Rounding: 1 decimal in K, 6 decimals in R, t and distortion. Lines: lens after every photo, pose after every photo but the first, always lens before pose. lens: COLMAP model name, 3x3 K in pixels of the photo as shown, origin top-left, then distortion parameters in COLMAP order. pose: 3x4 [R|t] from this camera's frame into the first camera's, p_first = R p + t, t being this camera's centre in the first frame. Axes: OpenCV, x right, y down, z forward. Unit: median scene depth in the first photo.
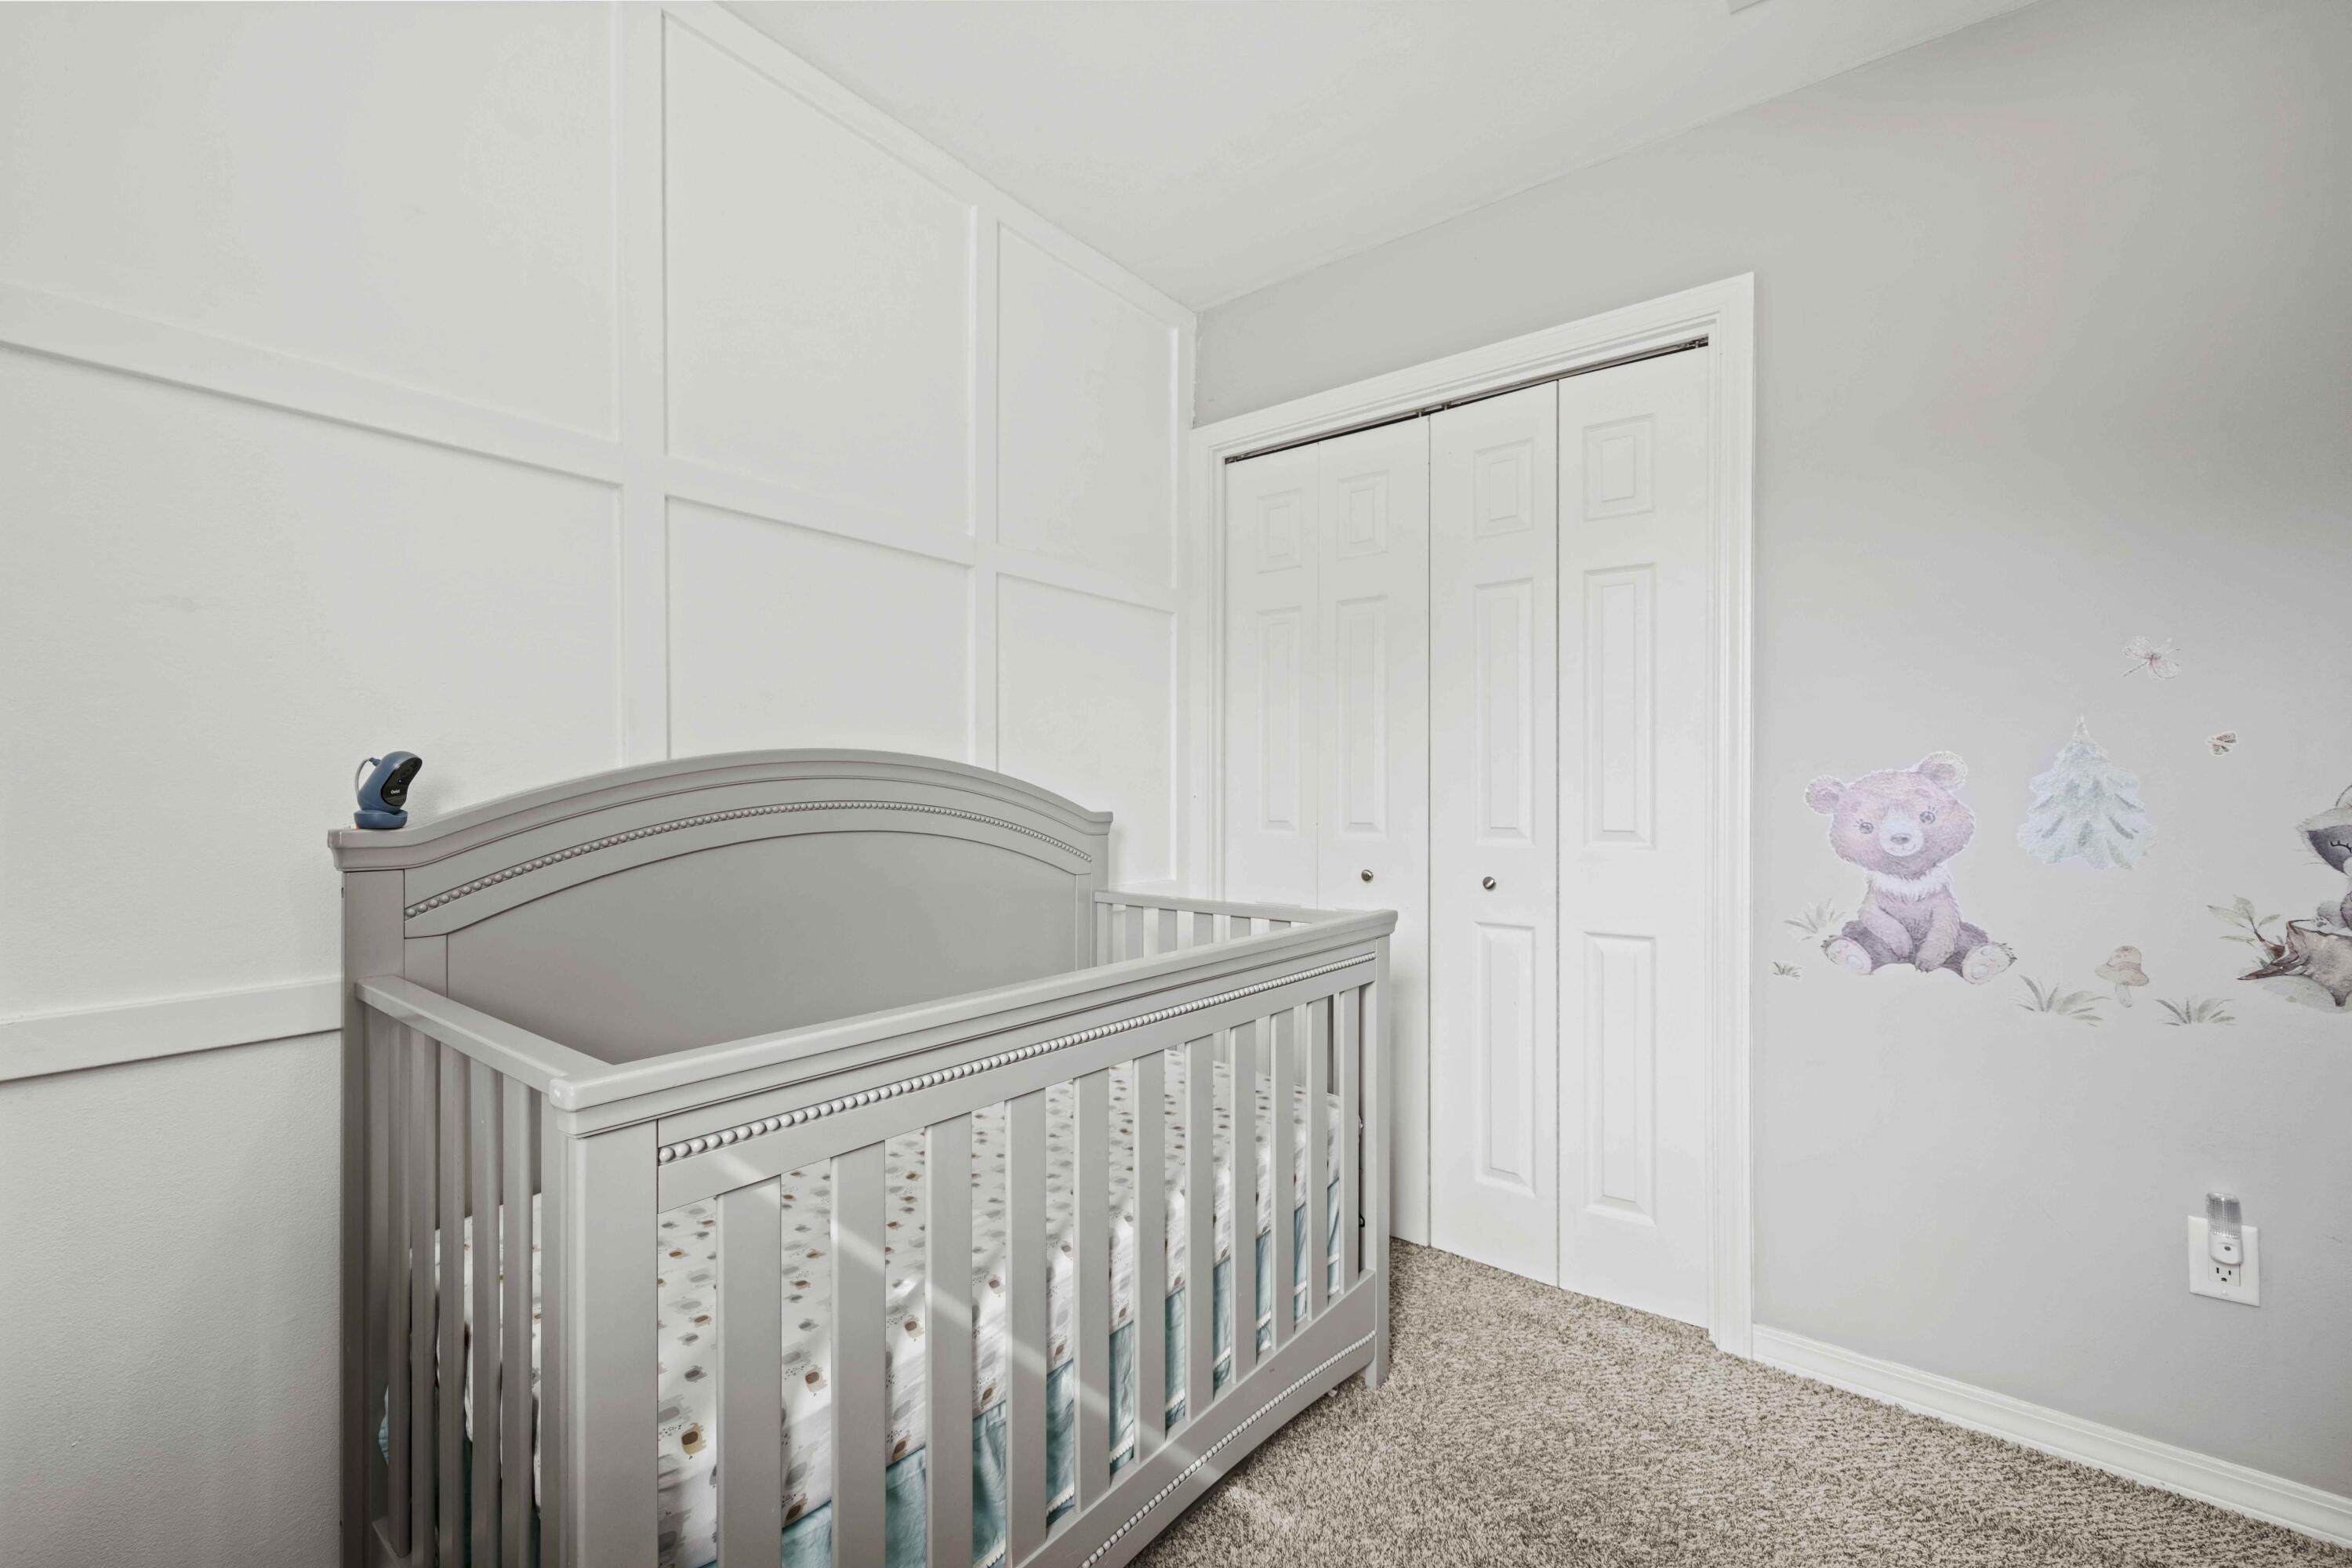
lens RADIAL K [[972.4, 0, 1164.2], [0, 972.4, 787.7], [0, 0, 1]] dist [0.001231, 0.000062]
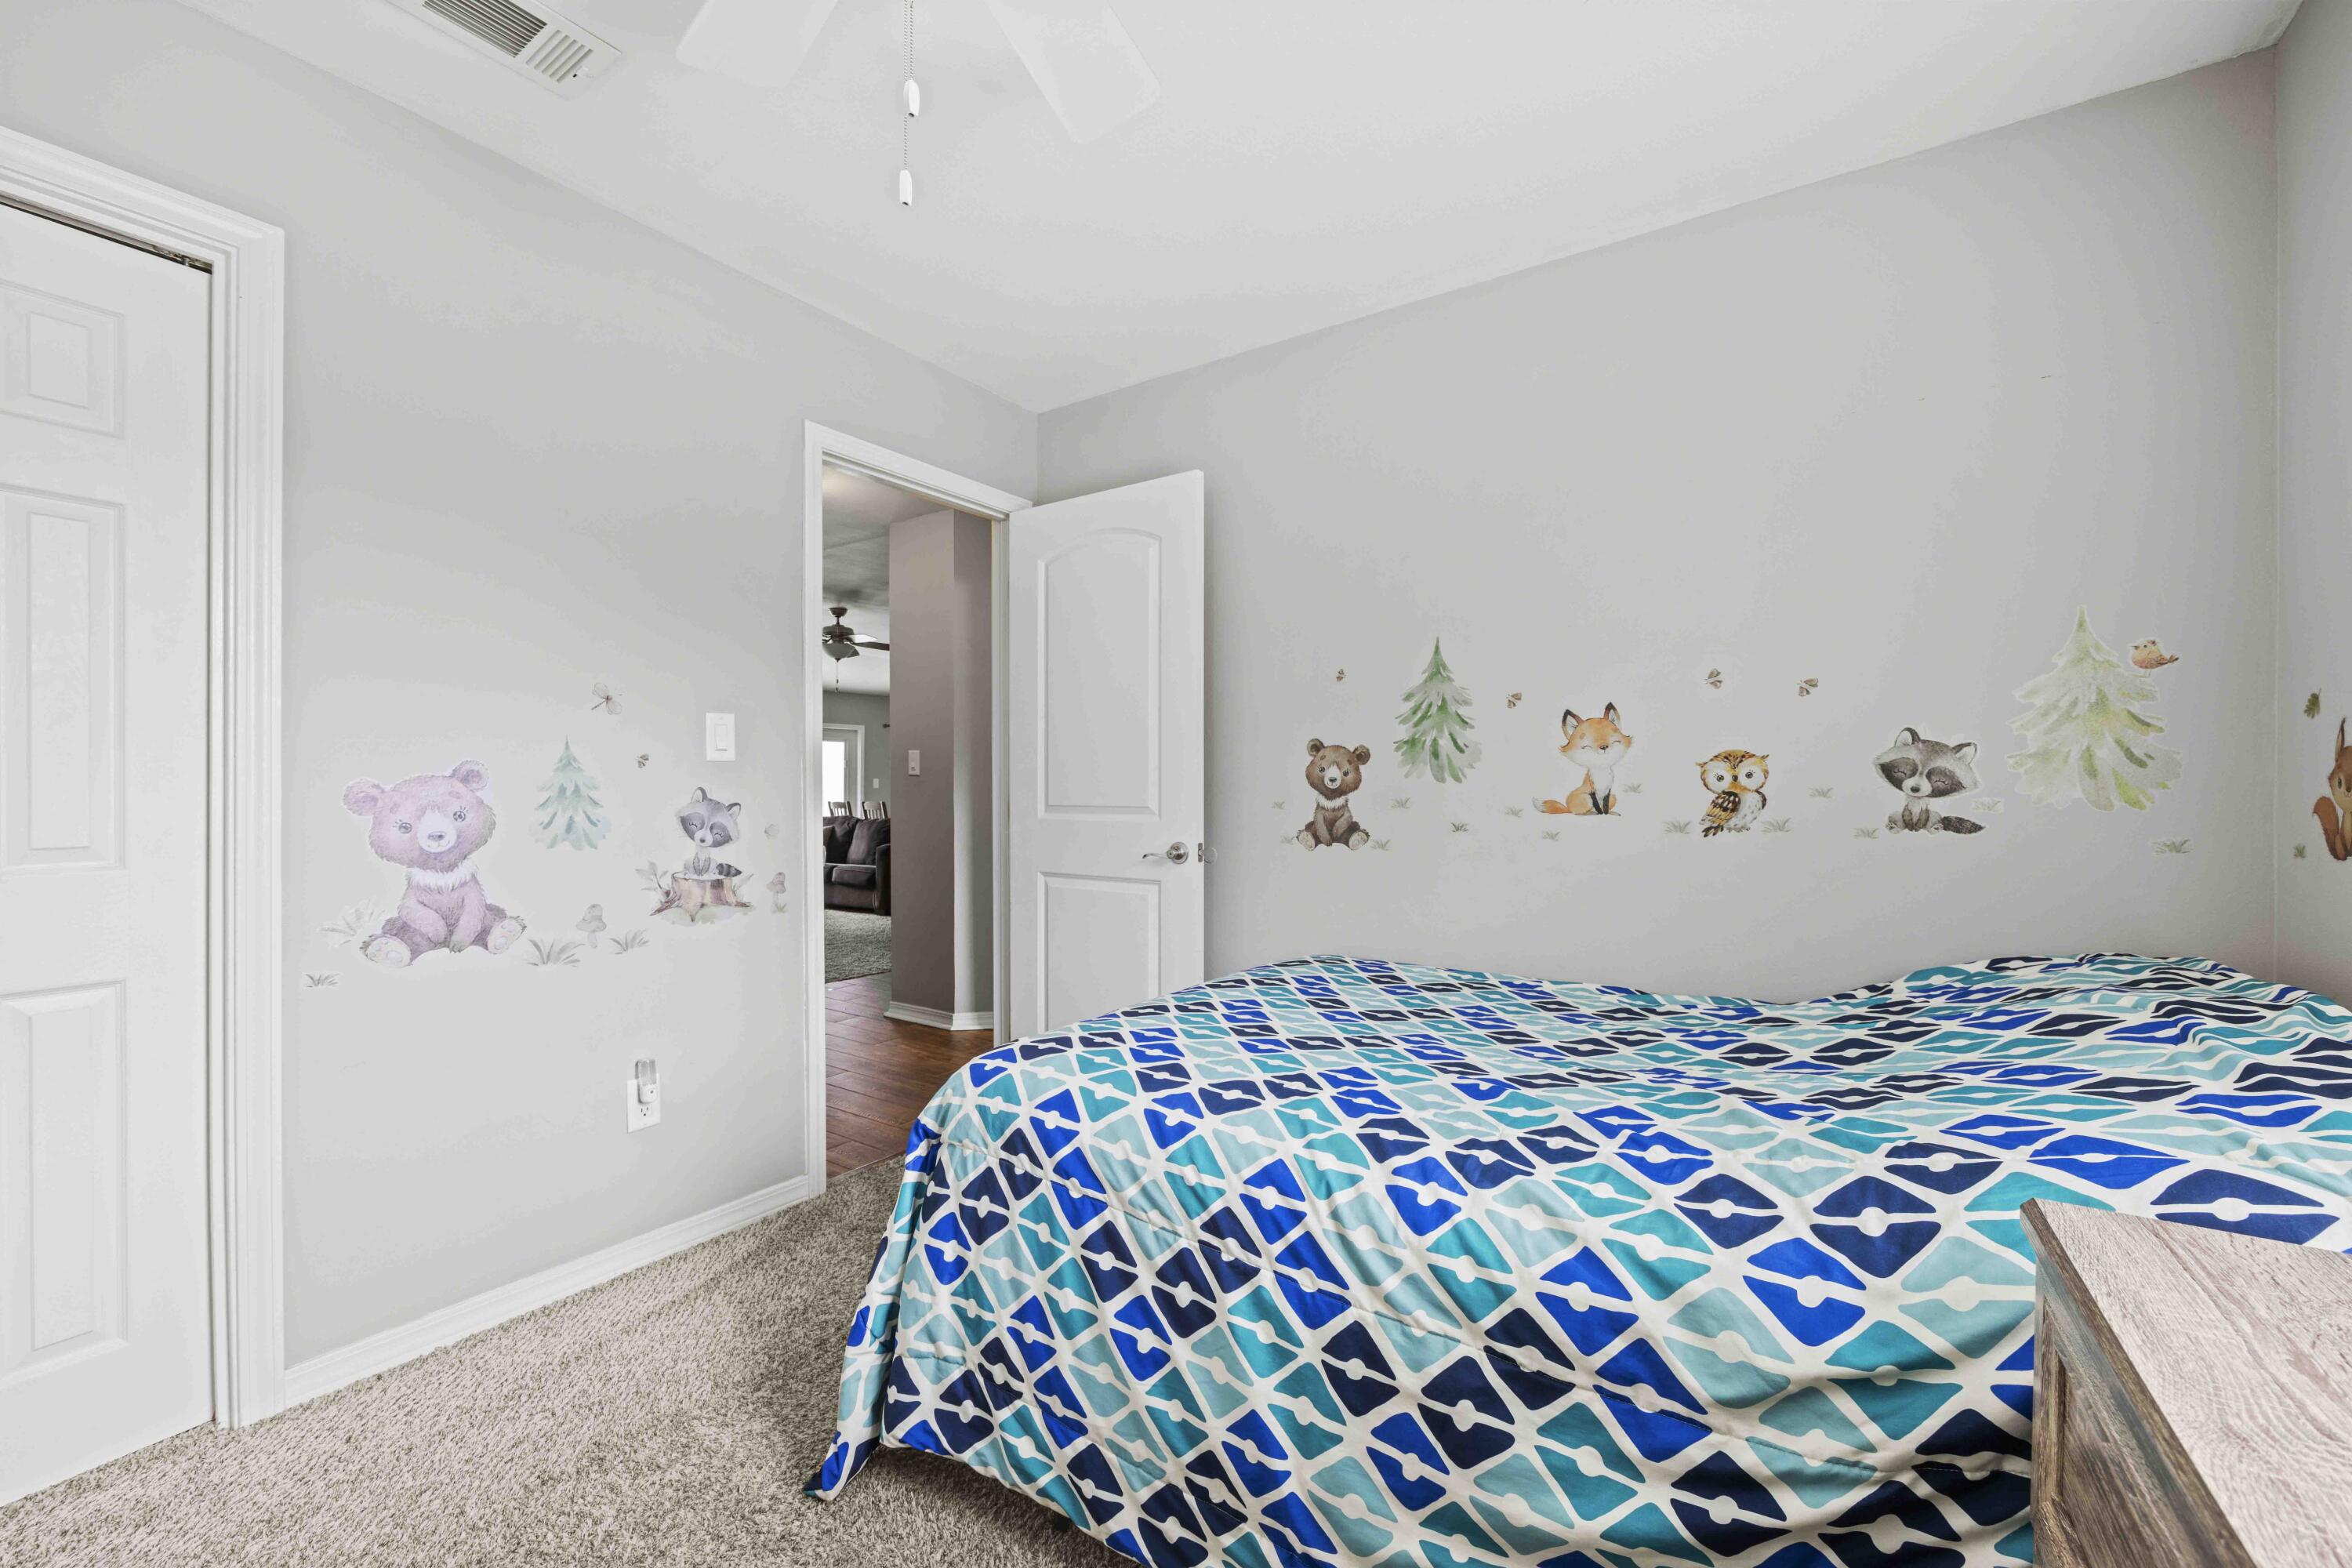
lens RADIAL K [[972.4, 0, 1164.2], [0, 972.4, 787.7], [0, 0, 1]] dist [0.001231, 0.000062]
pose [[-0.065634, -0.001471, 0.997843, -0.404371], [-0.003360, 0.999994, 0.001254, -0.007081], [-0.997838, -0.003270, -0.065638, 0.250162]]
